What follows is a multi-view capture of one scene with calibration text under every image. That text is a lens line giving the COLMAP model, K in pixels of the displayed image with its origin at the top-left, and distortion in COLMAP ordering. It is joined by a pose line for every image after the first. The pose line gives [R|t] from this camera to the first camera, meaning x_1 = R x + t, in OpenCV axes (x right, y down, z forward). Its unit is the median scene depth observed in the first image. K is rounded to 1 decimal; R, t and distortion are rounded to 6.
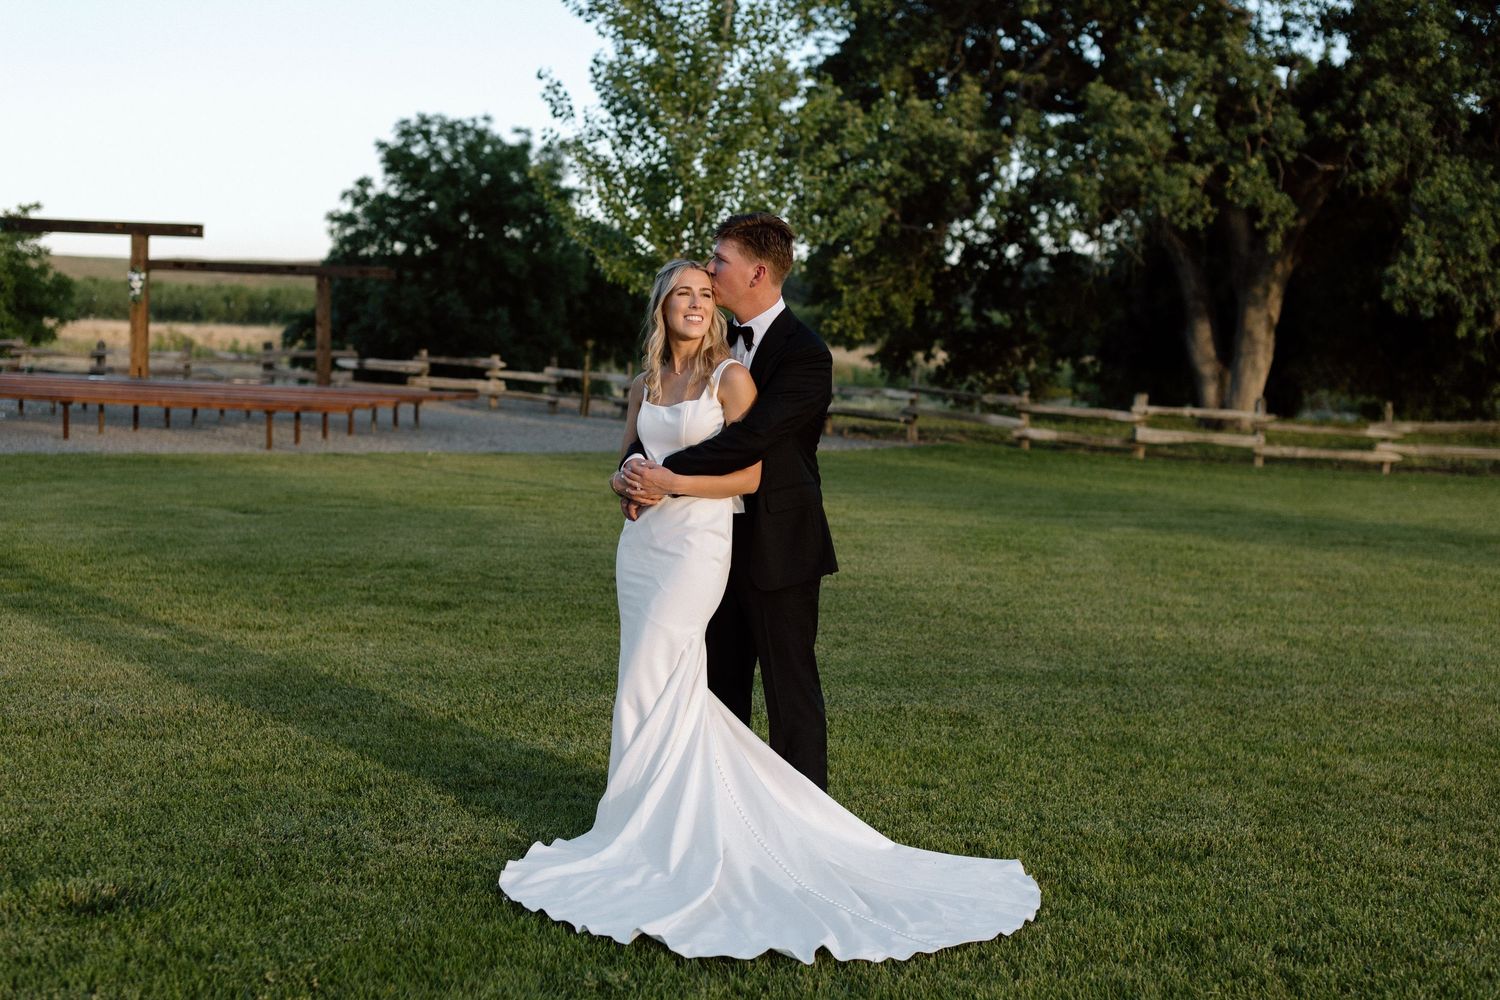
lens RADIAL K [[2035.2, 0, 750.0], [0, 2035.2, 500.0], [0, 0, 1]] dist [0.006695, 0.038430]
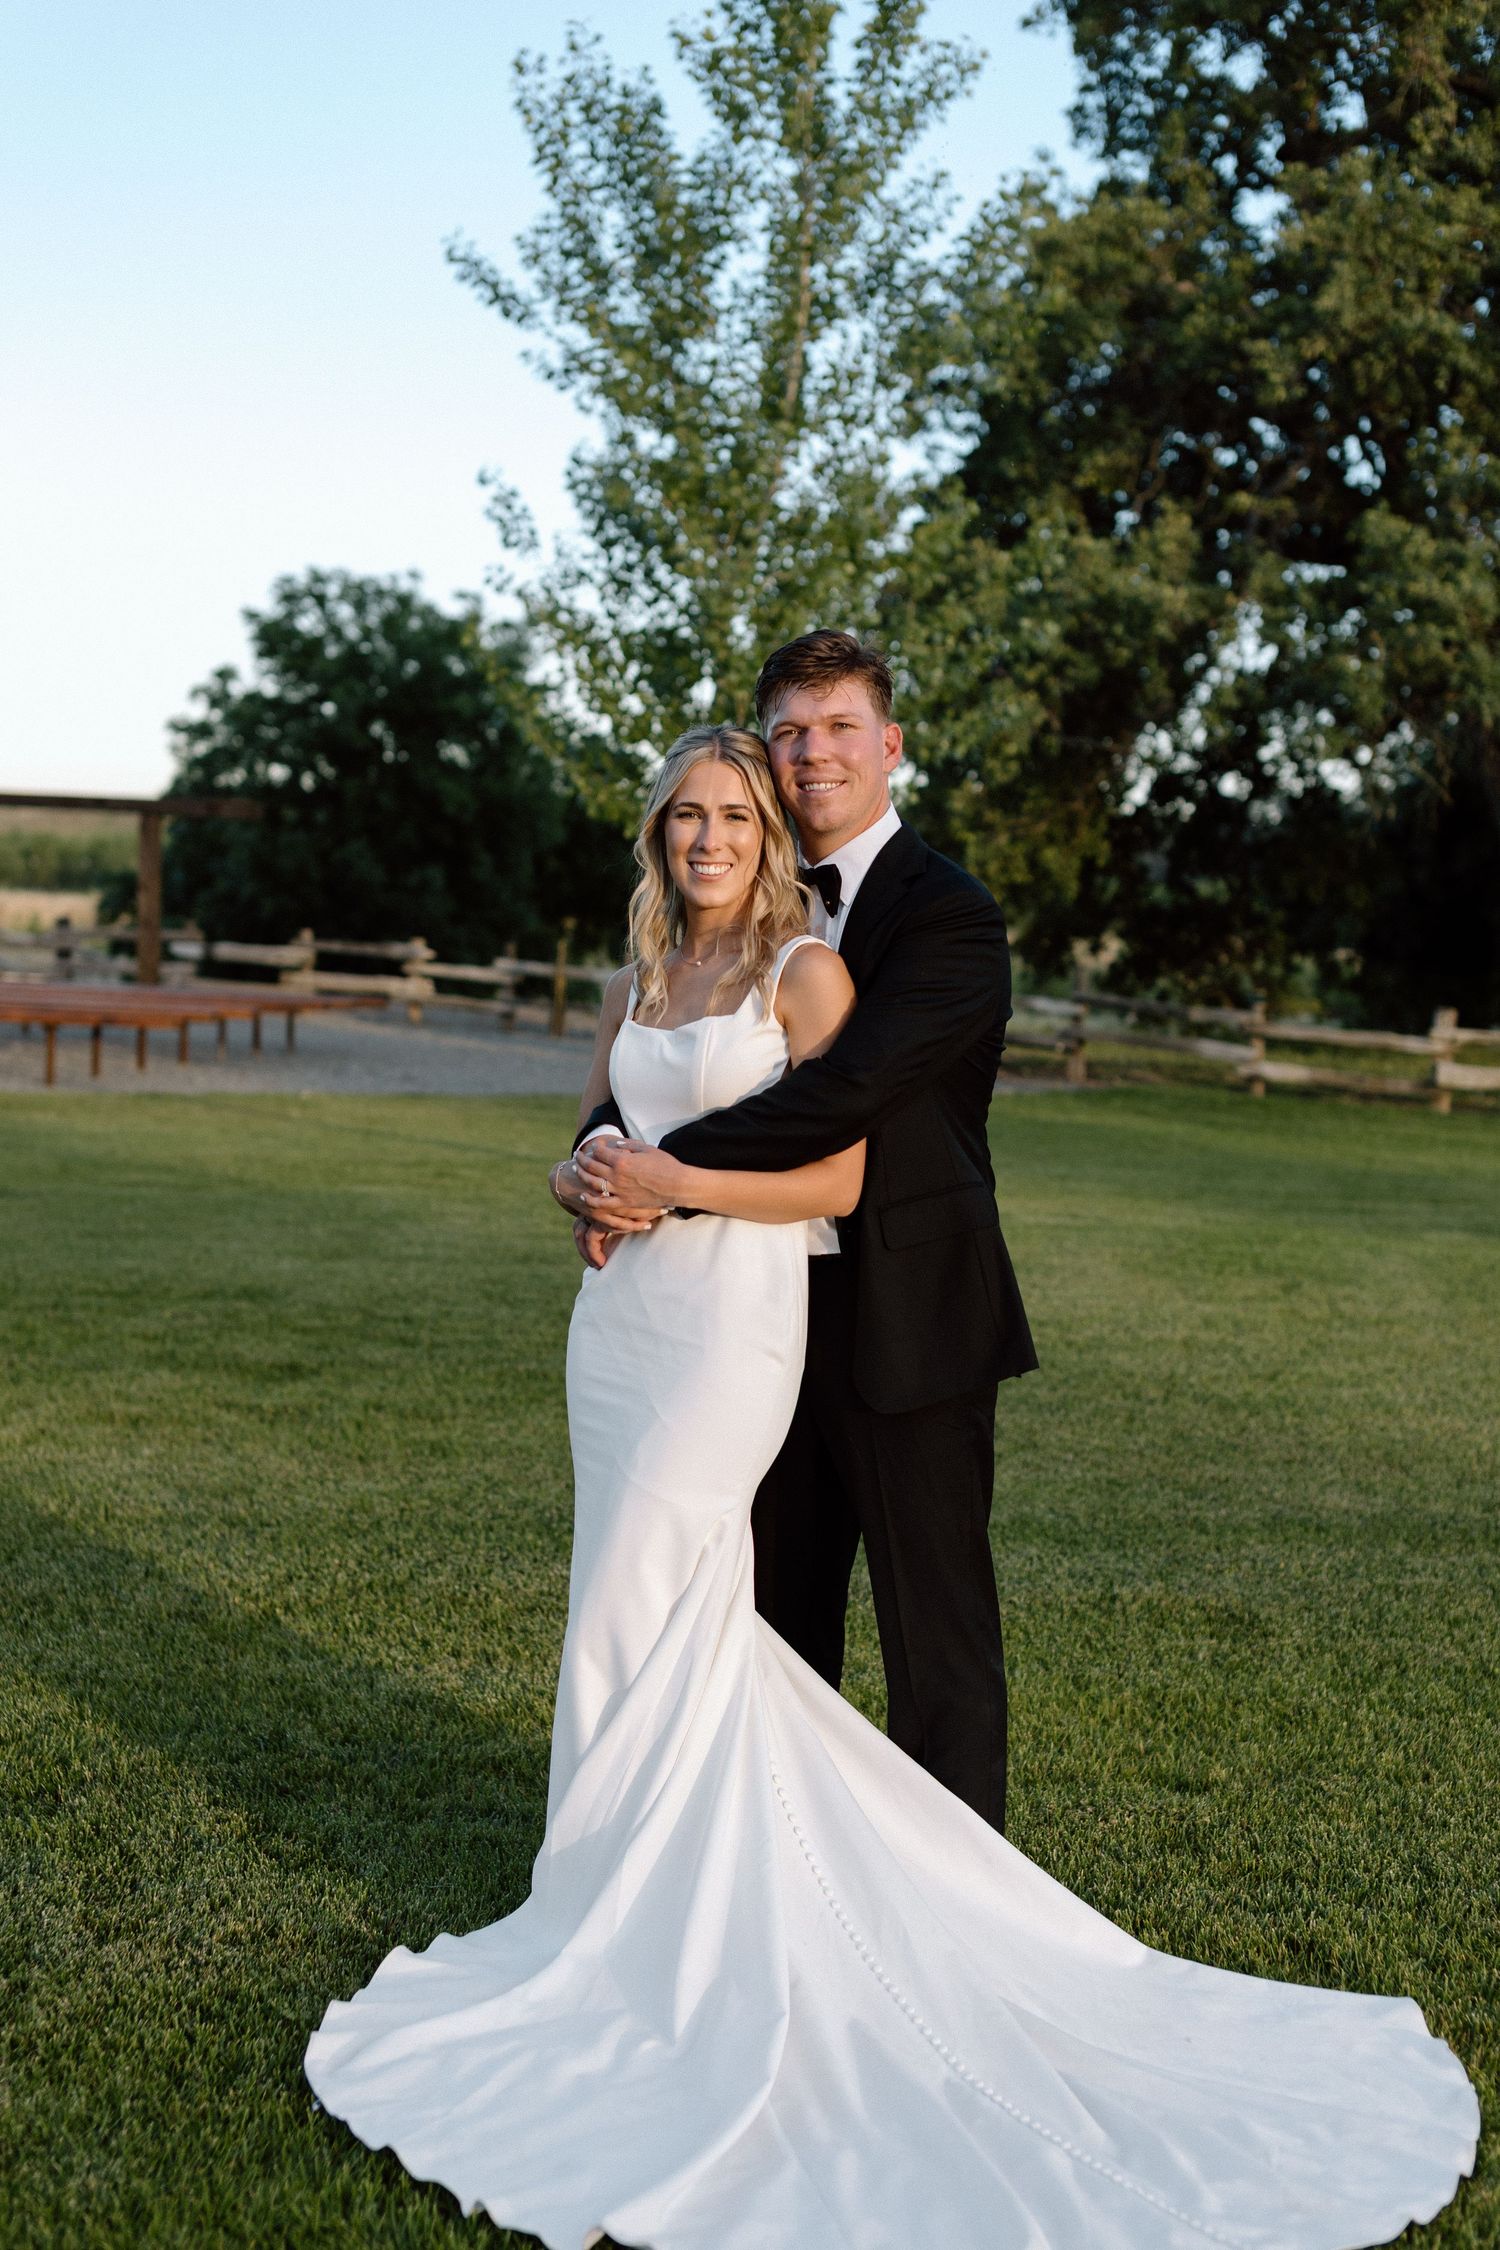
lens RADIAL K [[3052.0, 0, 752.2], [0, 3052.0, 1109.8], [0, 0, 1]] dist [0.008493, 0.022339]
pose [[0.999769, 0.009449, -0.019282, -0.002574], [-0.009774, 0.999811, -0.016798, -0.004329], [0.019119, 0.016983, 0.999673, 0.074677]]
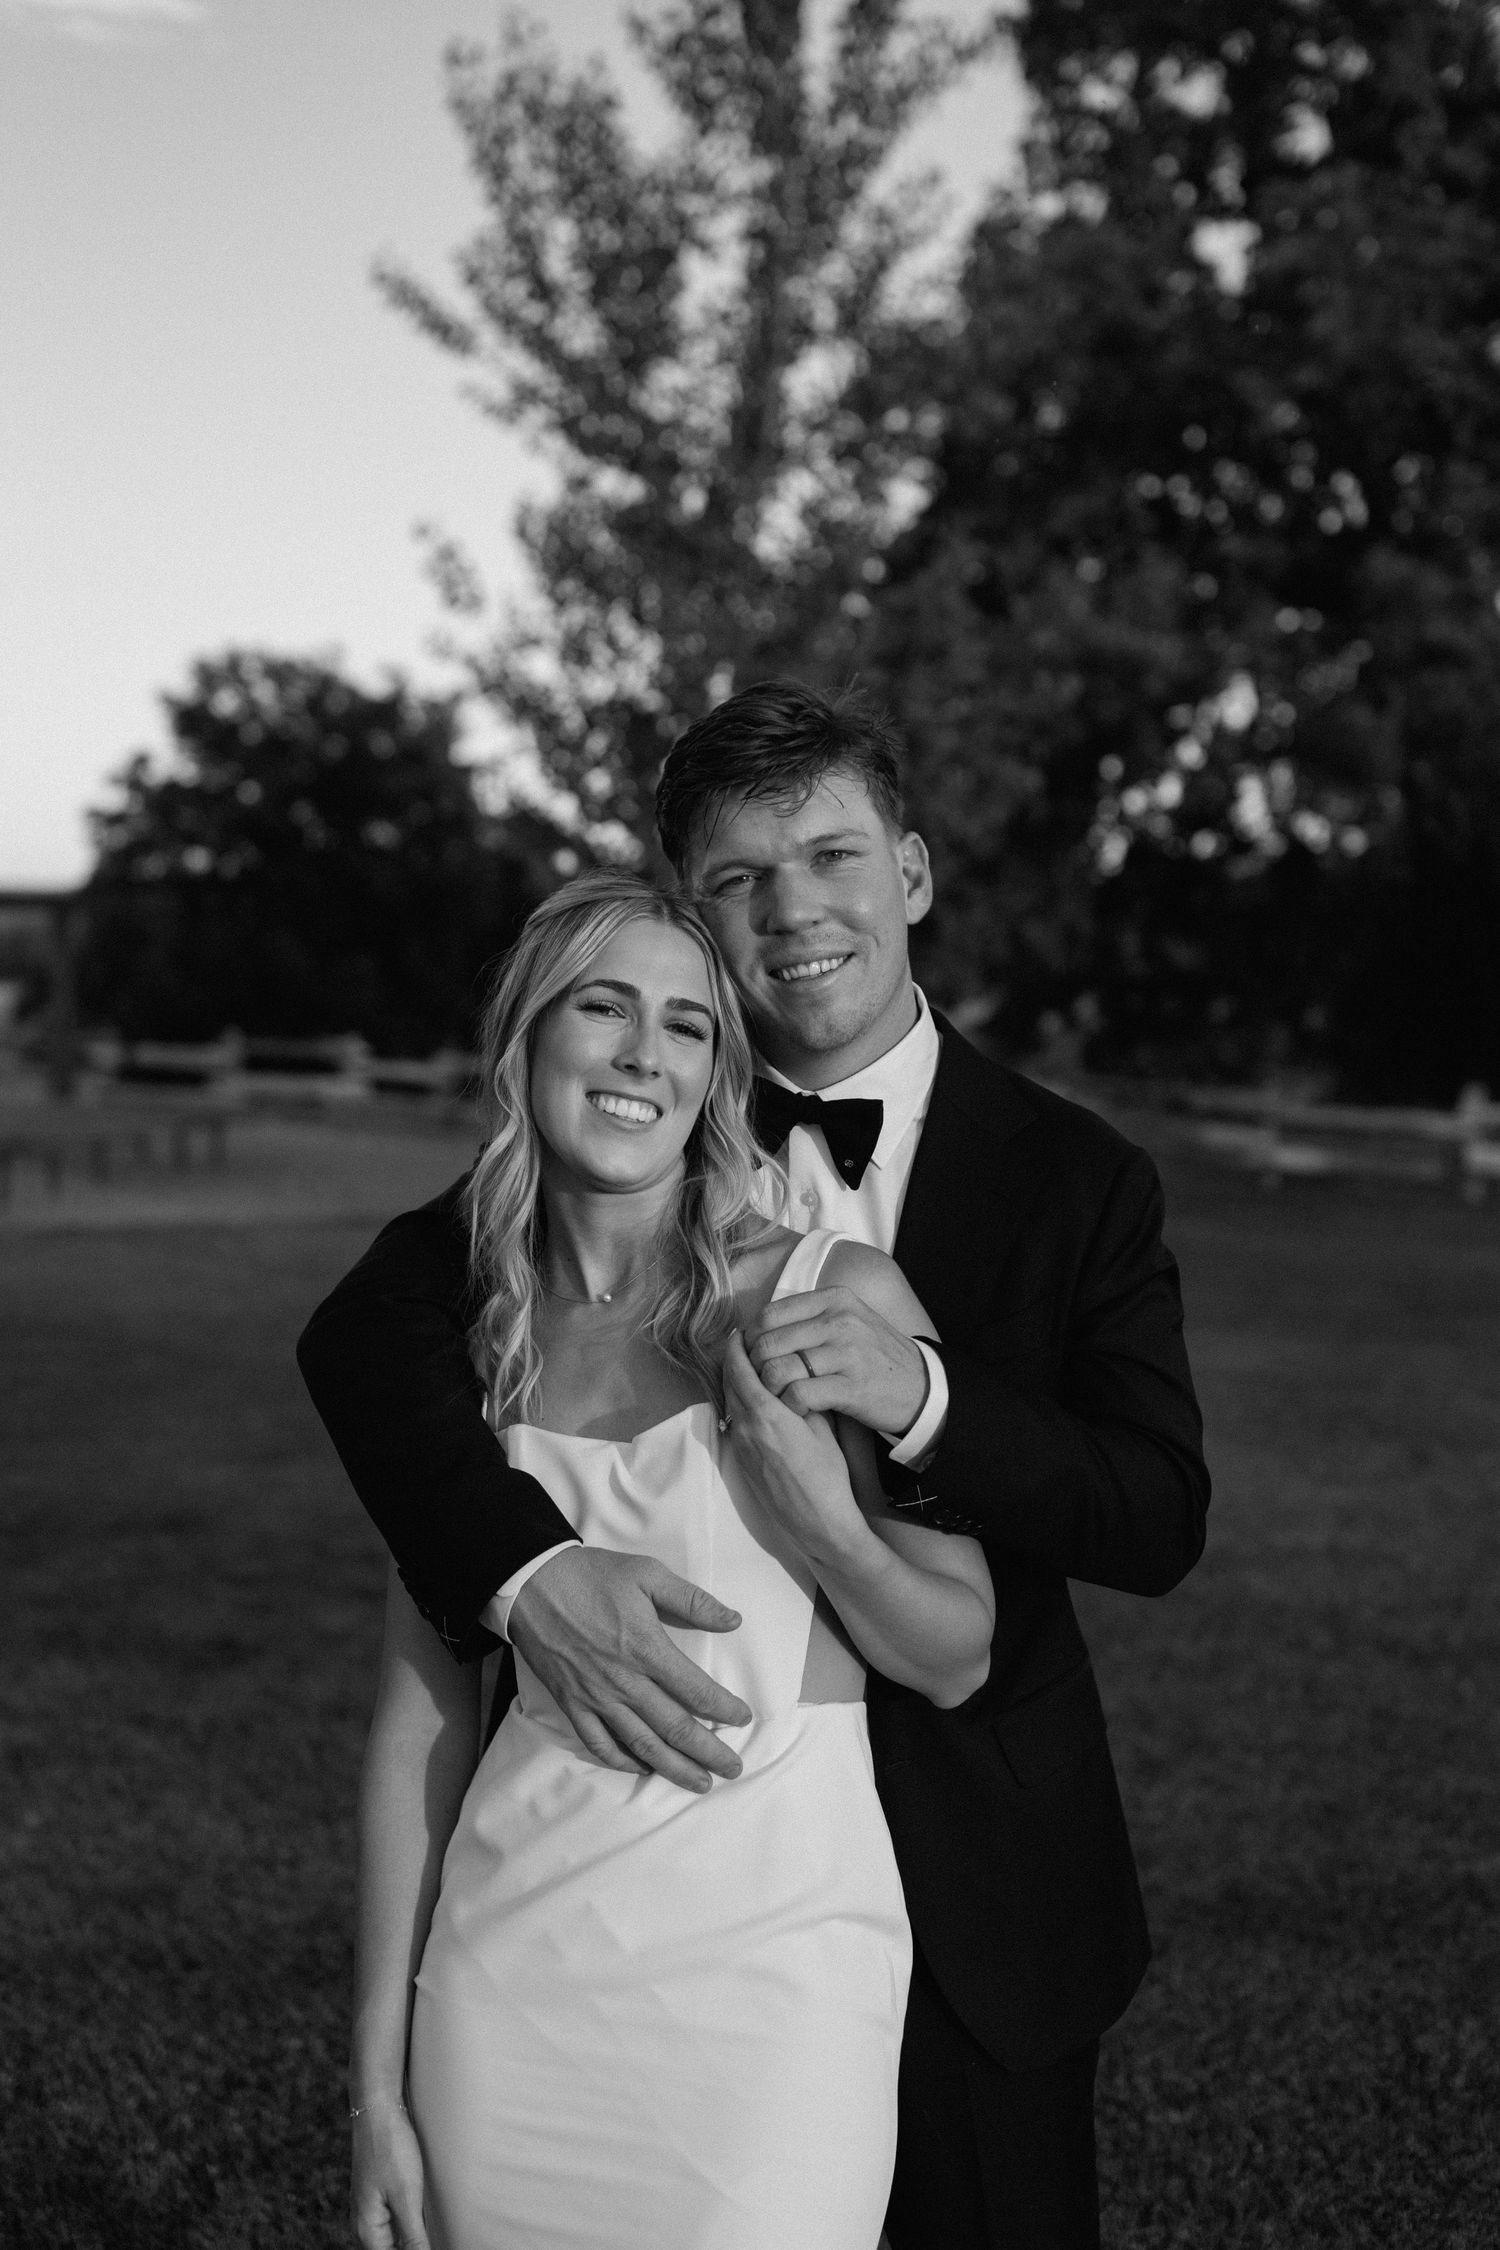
lens RADIAL K [[3052.0, 0, 752.2], [0, 3052.0, 1109.8], [0, 0, 1]] dist [0.008493, 0.022339]
pose [[0.999777, -0.020890, 0.002996, -0.017652], [0.020990, 0.999023, -0.038882, -0.019790], [-0.002181, 0.038937, 0.999239, 0.167816]]
